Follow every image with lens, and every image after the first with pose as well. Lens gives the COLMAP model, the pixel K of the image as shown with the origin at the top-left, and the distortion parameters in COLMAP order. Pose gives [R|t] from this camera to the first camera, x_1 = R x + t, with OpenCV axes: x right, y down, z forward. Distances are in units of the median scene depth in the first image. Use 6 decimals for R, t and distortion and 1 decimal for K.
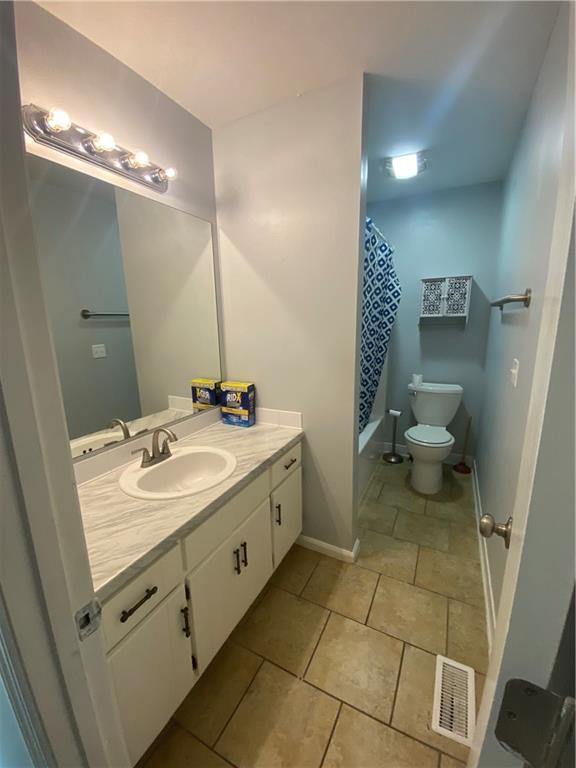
lens RADIAL K [[309.6, 0, 288.1], [0, 309.6, 382.1], [0, 0, 1]] dist [0.029974, -0.027839]
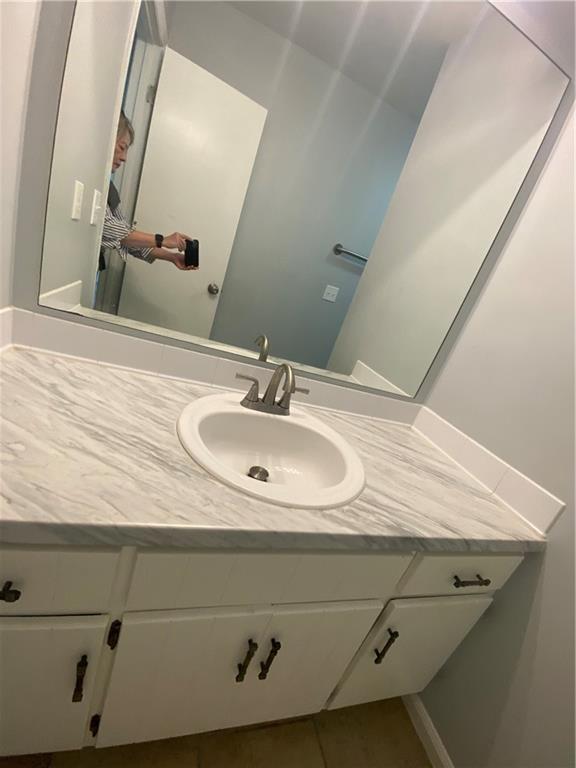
lens RADIAL K [[309.6, 0, 288.1], [0, 309.6, 382.1], [0, 0, 1]] dist [0.029974, -0.027839]
pose [[0.643487, 0.454466, -0.615943, -0.016148], [-0.463459, 0.871734, 0.159014, 0.074595], [0.609205, 0.183141, 0.771575, 0.494643]]
